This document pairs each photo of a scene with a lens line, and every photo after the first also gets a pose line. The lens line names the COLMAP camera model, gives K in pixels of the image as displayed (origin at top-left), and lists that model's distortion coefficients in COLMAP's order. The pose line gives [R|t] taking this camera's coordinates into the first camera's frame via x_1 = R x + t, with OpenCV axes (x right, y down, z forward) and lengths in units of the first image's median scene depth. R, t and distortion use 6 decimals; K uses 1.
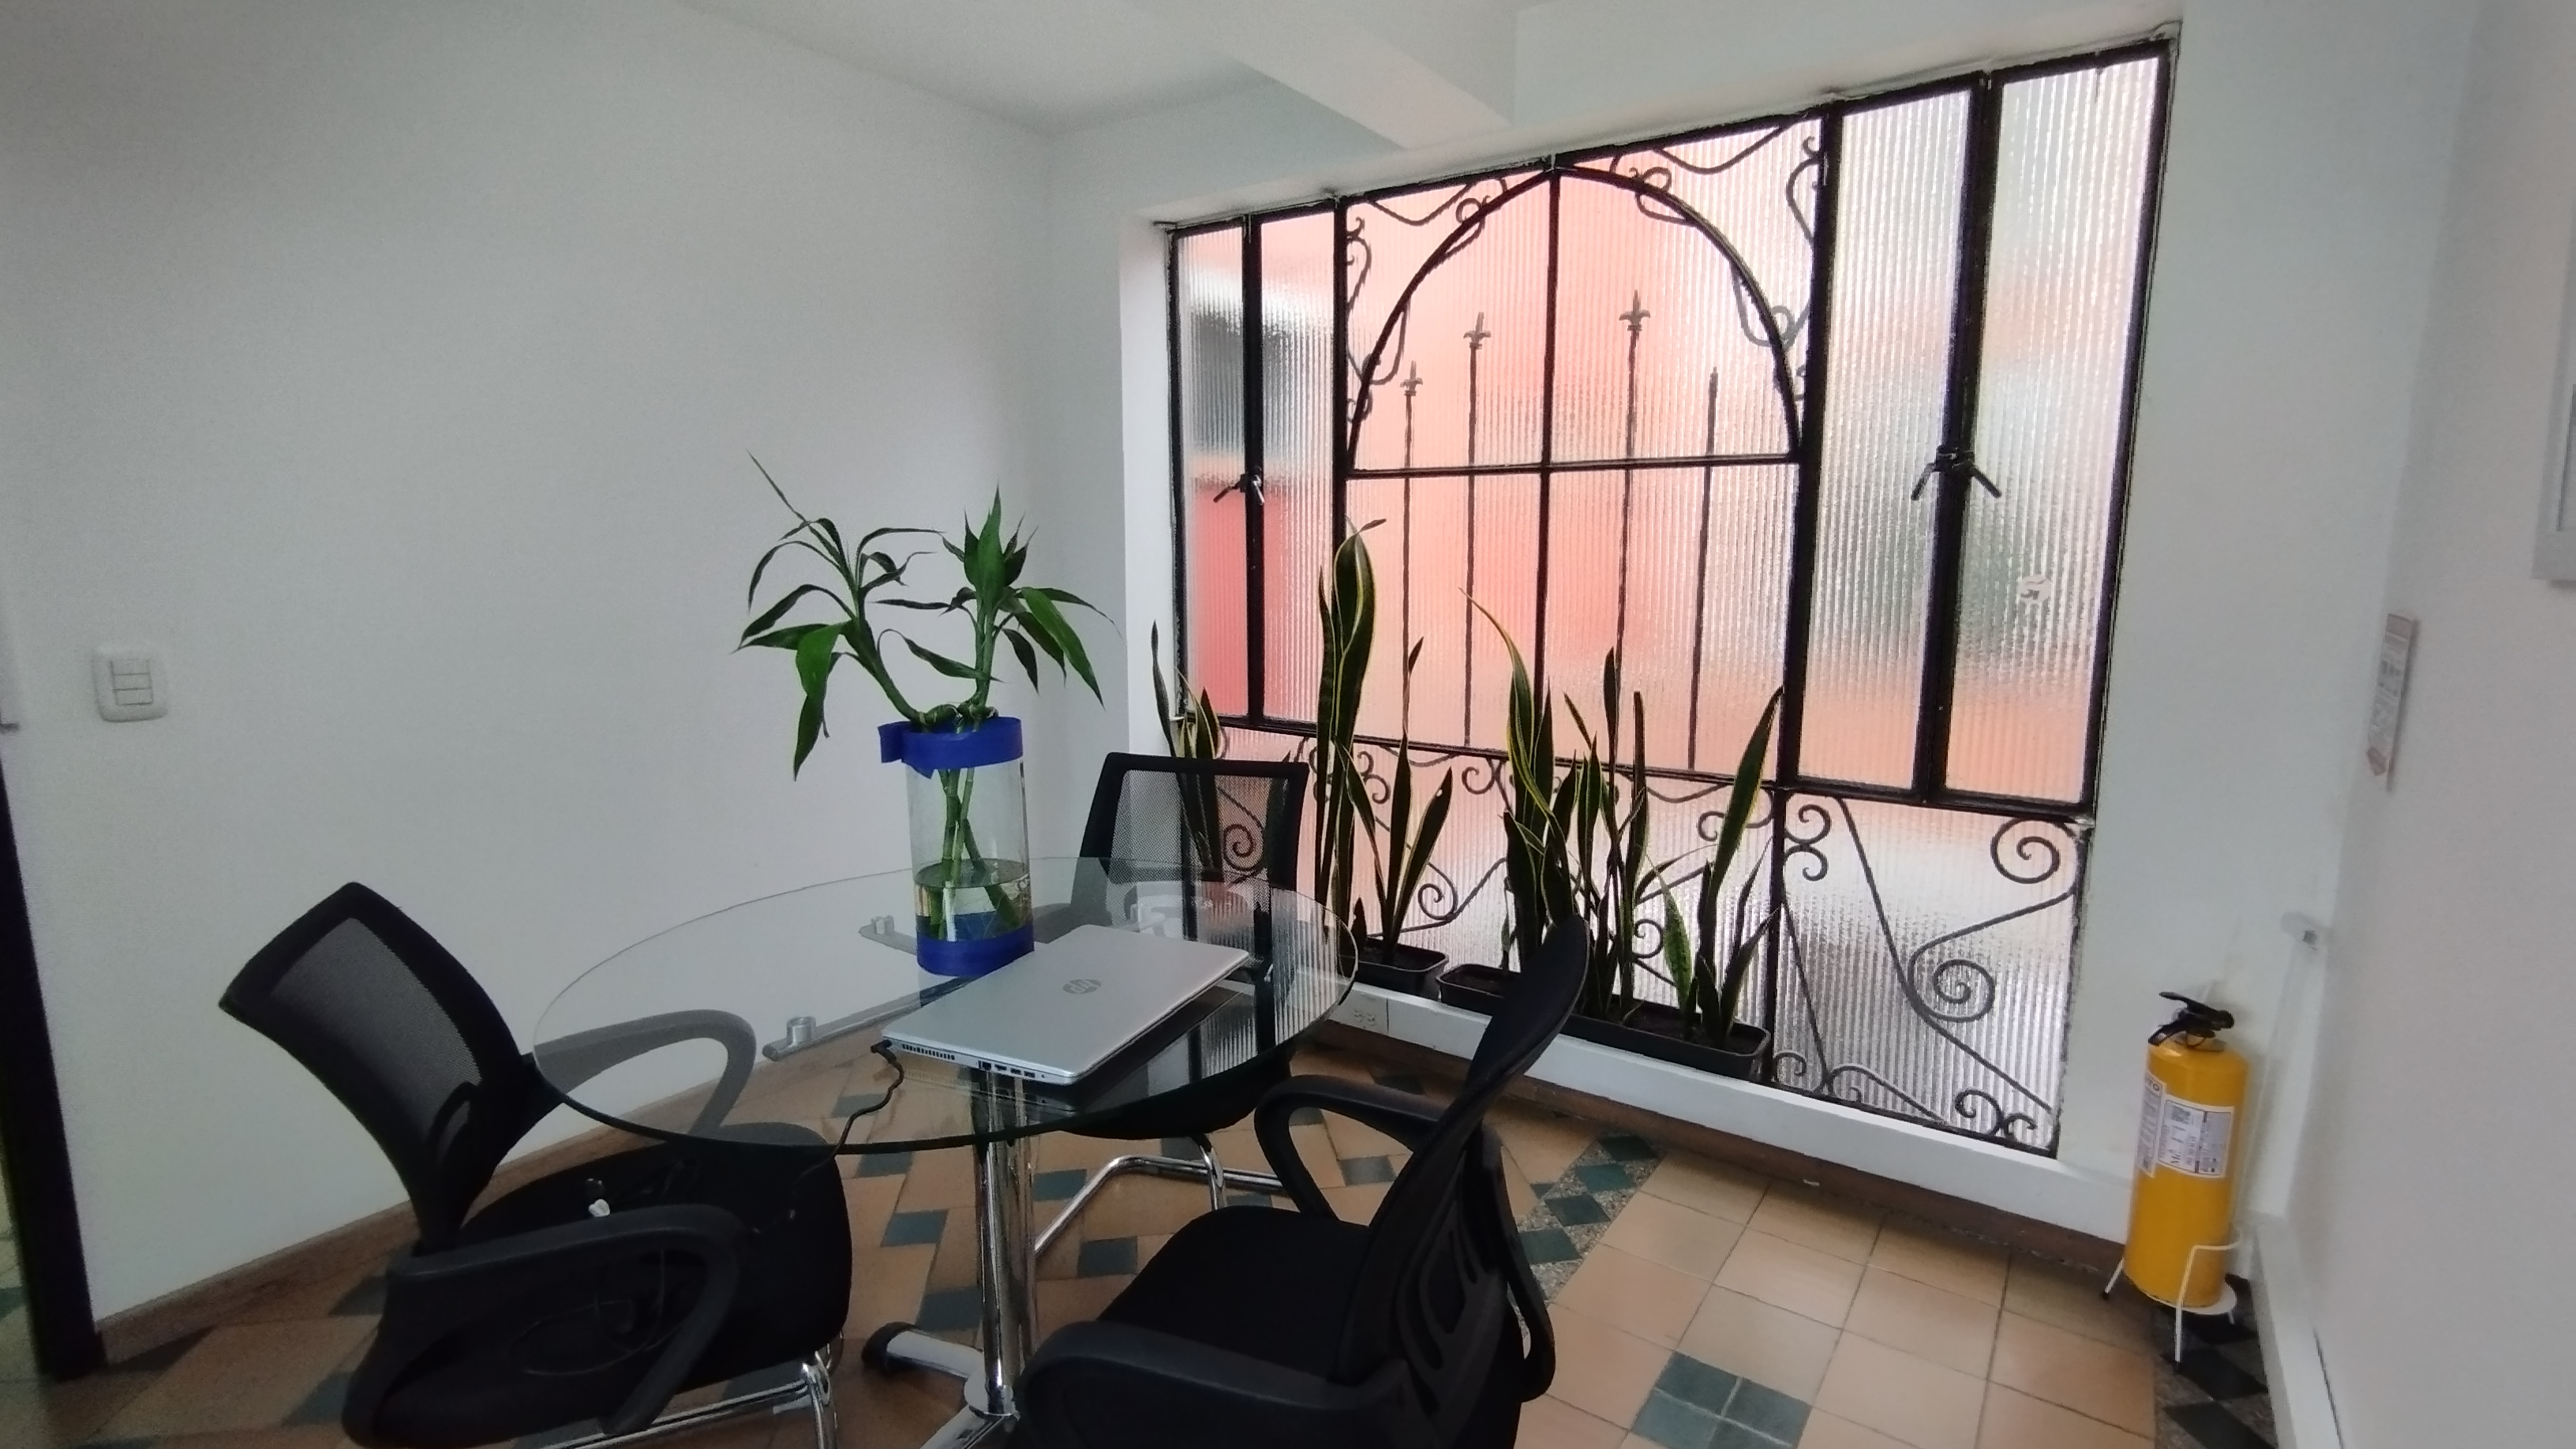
lens RADIAL K [[1196.9, 0, 1288.0], [0, 1196.9, 724.5], [0, 0, 1]] dist [-0.003368, -0.000555]
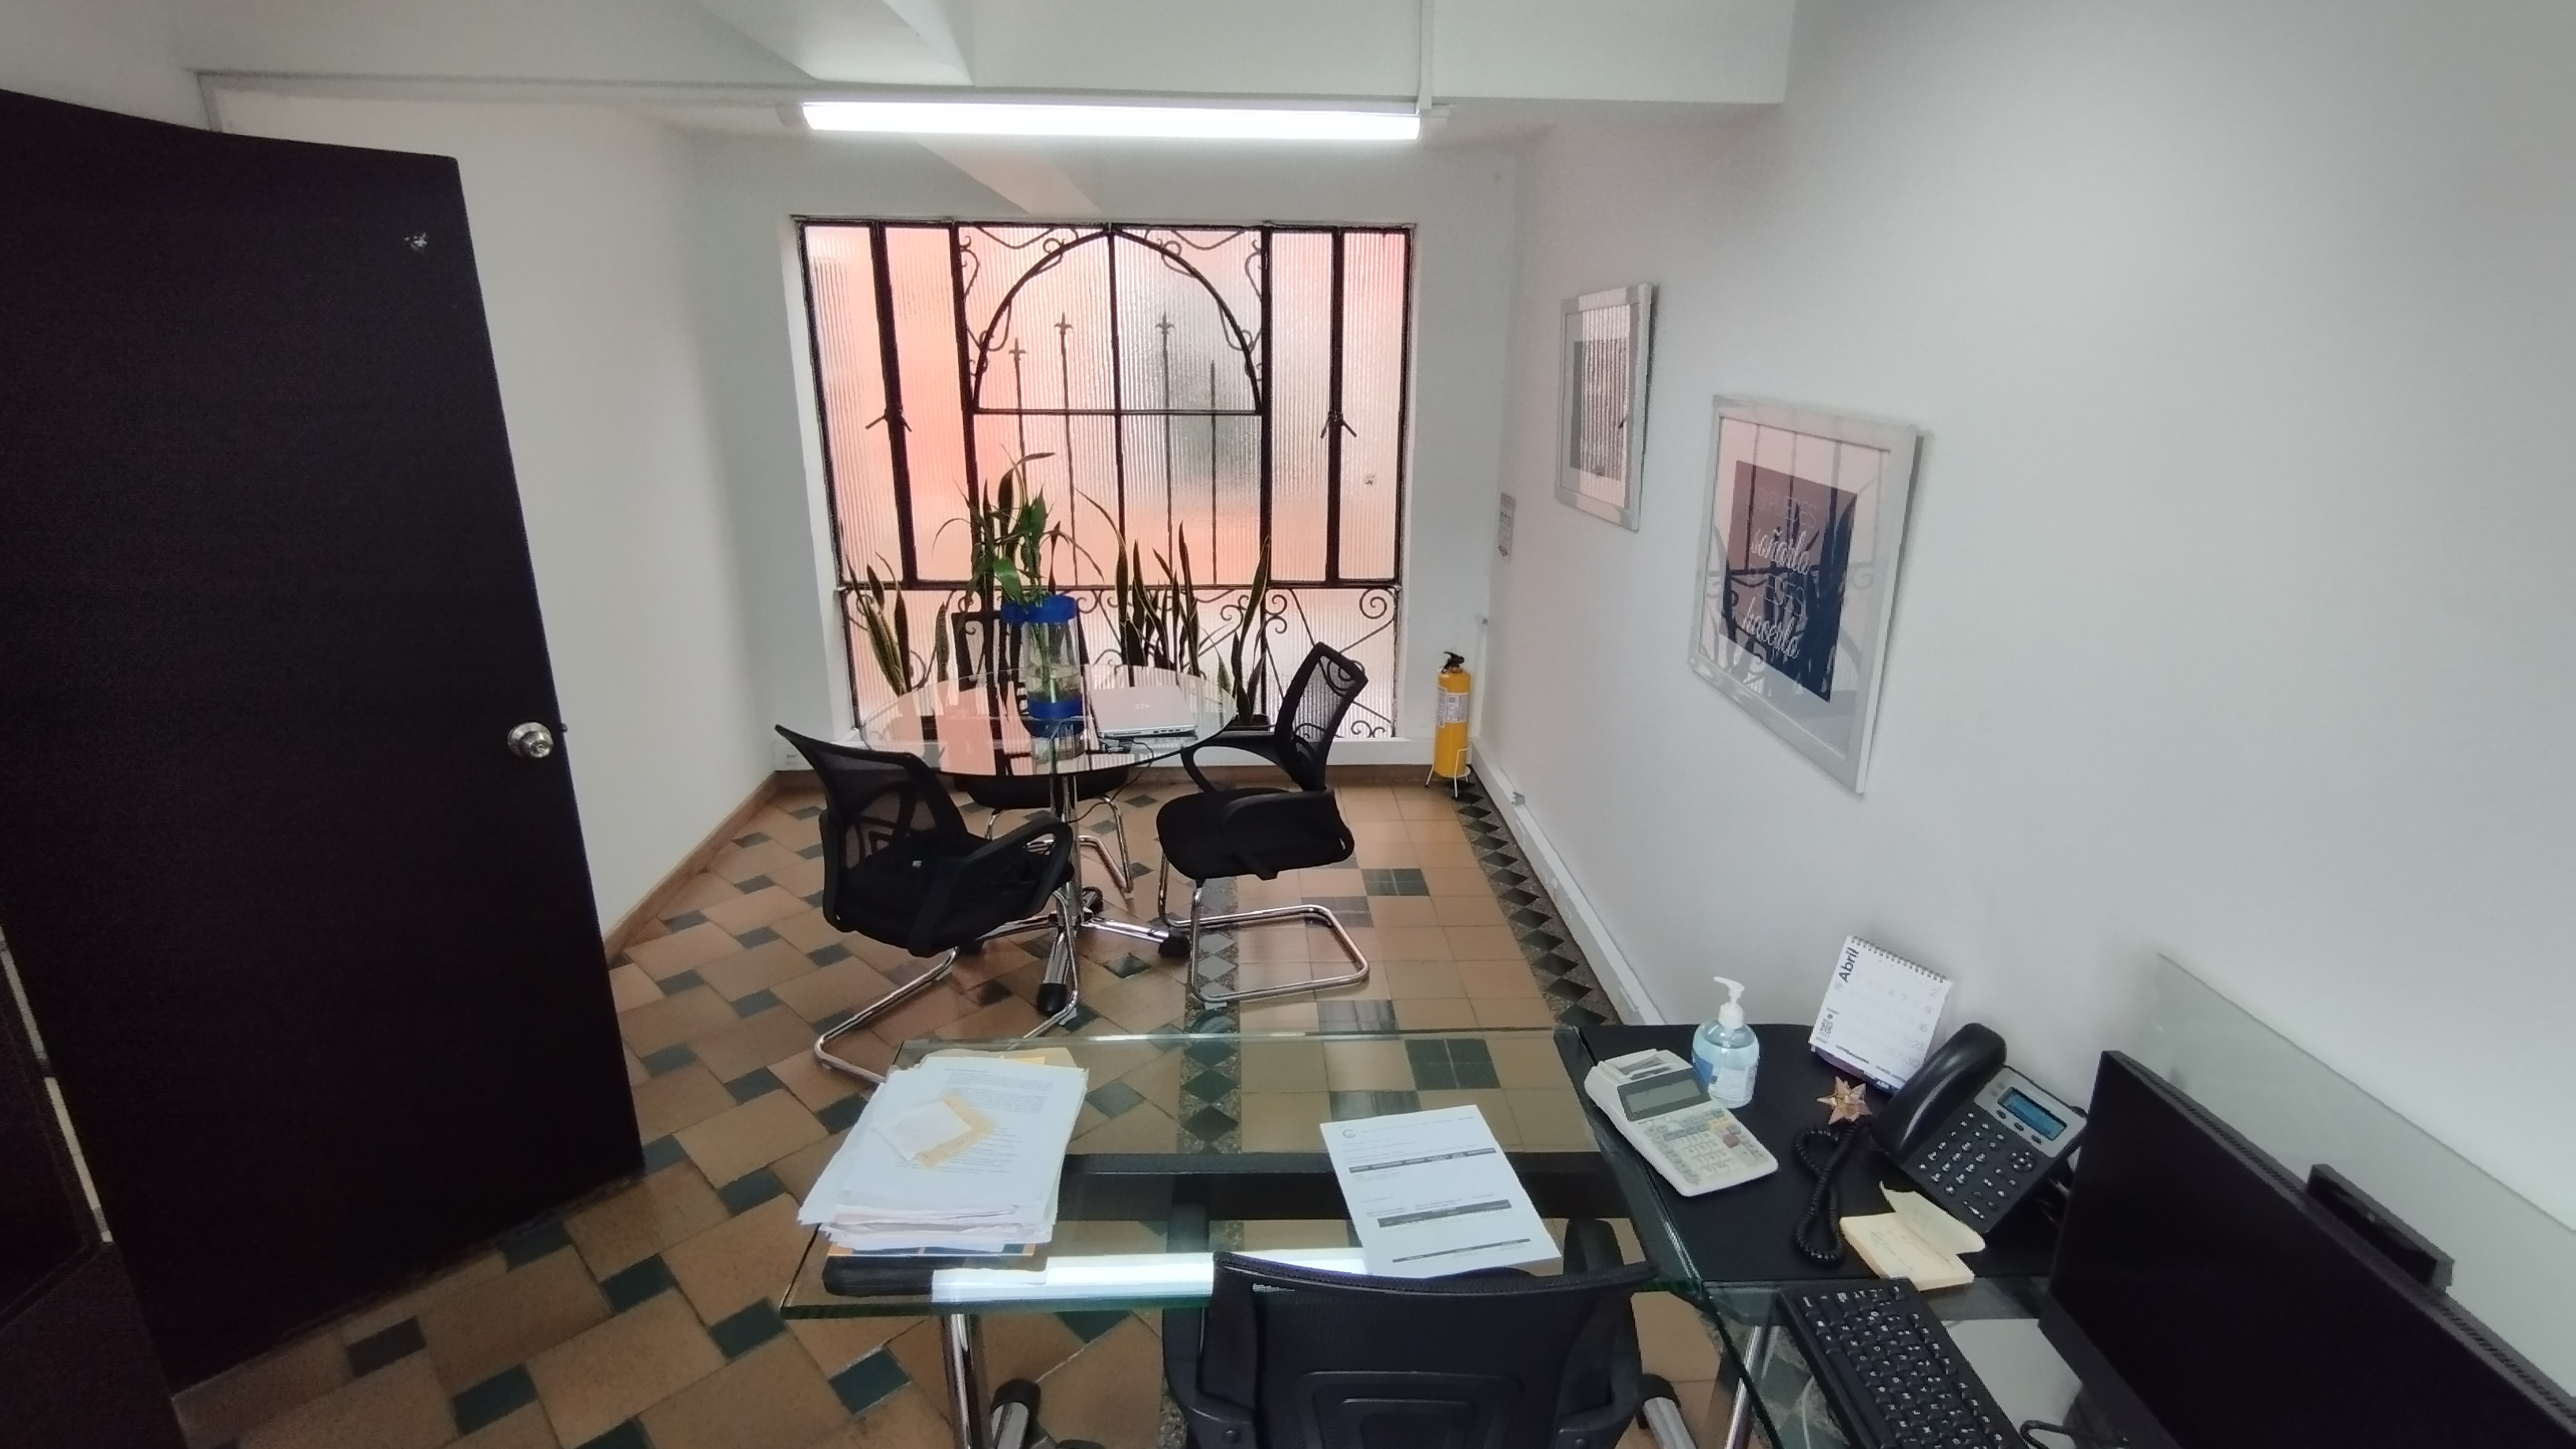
lens RADIAL K [[1206.3, 0, 1303.5], [0, 1206.3, 729.2], [0, 0, 1]] dist [-0.000602, 0.005719]
pose [[0.791188, -0.183794, 0.583303, -0.694679], [0.089537, 0.978307, 0.186809, -0.079042], [-0.604984, -0.095574, 0.790481, -0.573813]]
